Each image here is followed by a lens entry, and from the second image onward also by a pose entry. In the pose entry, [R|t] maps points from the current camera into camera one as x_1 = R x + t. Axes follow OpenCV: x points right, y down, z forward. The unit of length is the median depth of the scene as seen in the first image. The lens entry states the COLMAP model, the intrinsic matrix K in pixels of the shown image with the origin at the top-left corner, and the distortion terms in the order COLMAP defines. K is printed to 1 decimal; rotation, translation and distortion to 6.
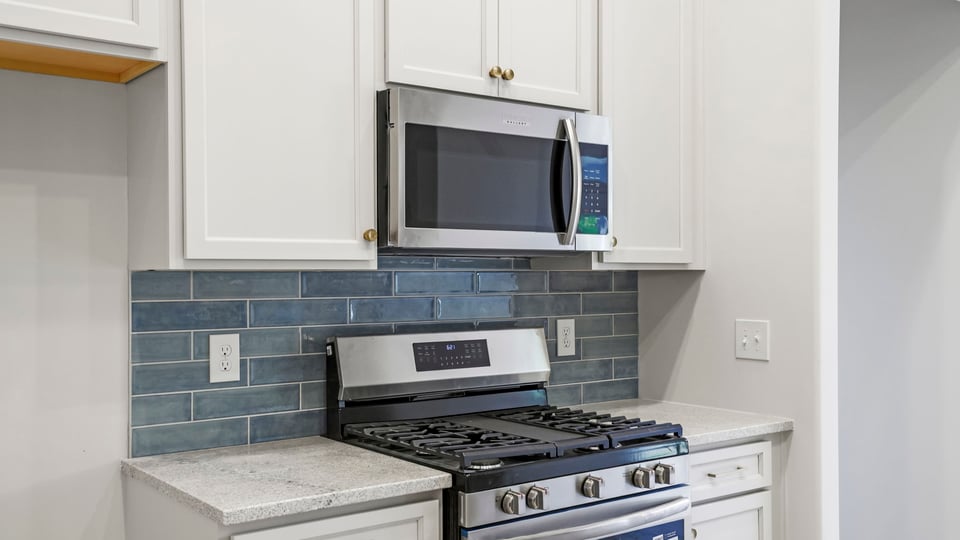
lens RADIAL K [[904.0, 0, 479.3], [0, 904.0, 271.3], [0, 0, 1]] dist [0.066110, 0.000000]
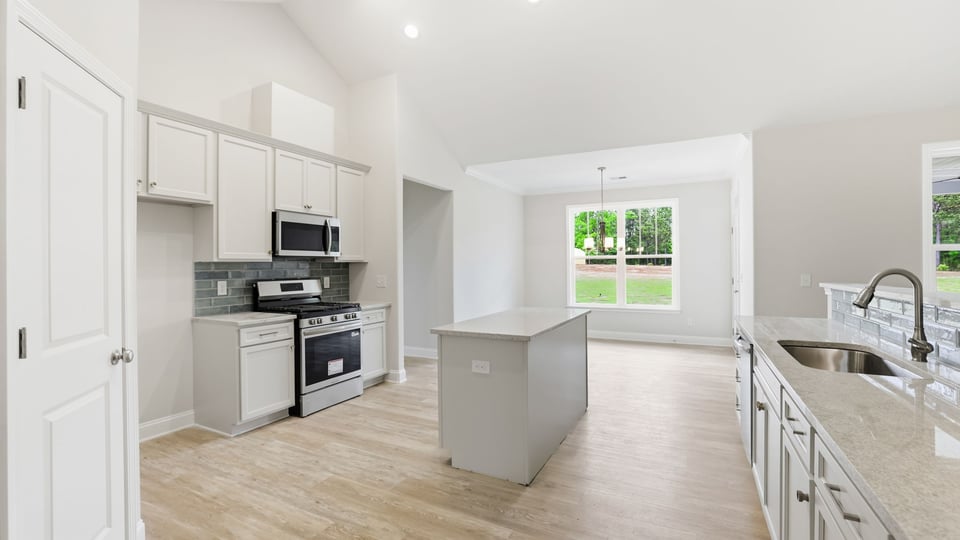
lens RADIAL K [[427.4, 0, 472.7], [0, 427.4, 264.3], [0, 0, 1]] dist [-0.013488, 0.001366]
pose [[0.905712, -0.003838, 0.423877, -0.102206], [0.004477, 0.999990, -0.000511, 0.011768], [-0.423870, 0.002360, 0.905720, -0.804267]]
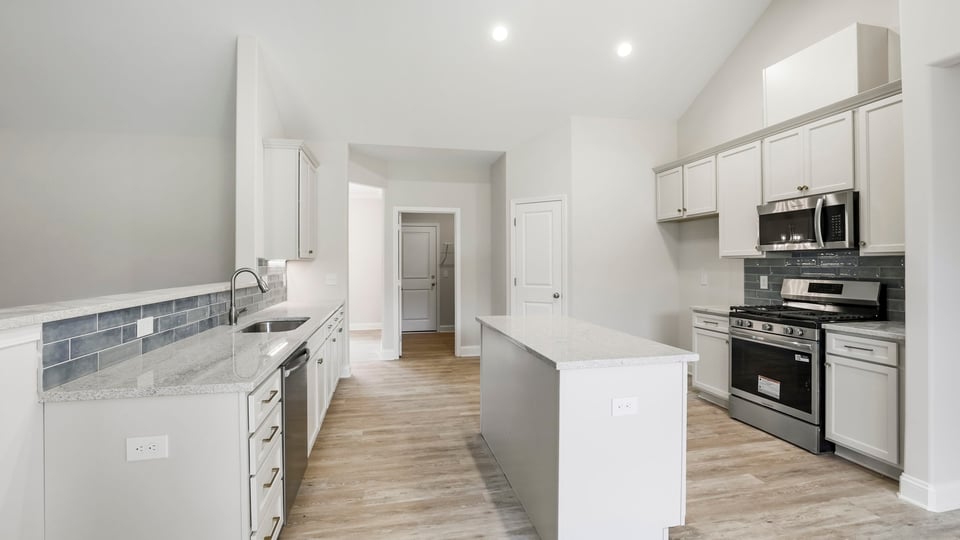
lens RADIAL K [[427.4, 0, 484.2], [0, 427.4, 264.9], [0, 0, 1]] dist [-0.013488, 0.001366]
pose [[-0.403159, 0.002870, -0.915125, 1.685943], [0.005494, 0.999985, 0.000716, 0.017219], [0.915113, -0.004739, -0.403169, 0.633490]]
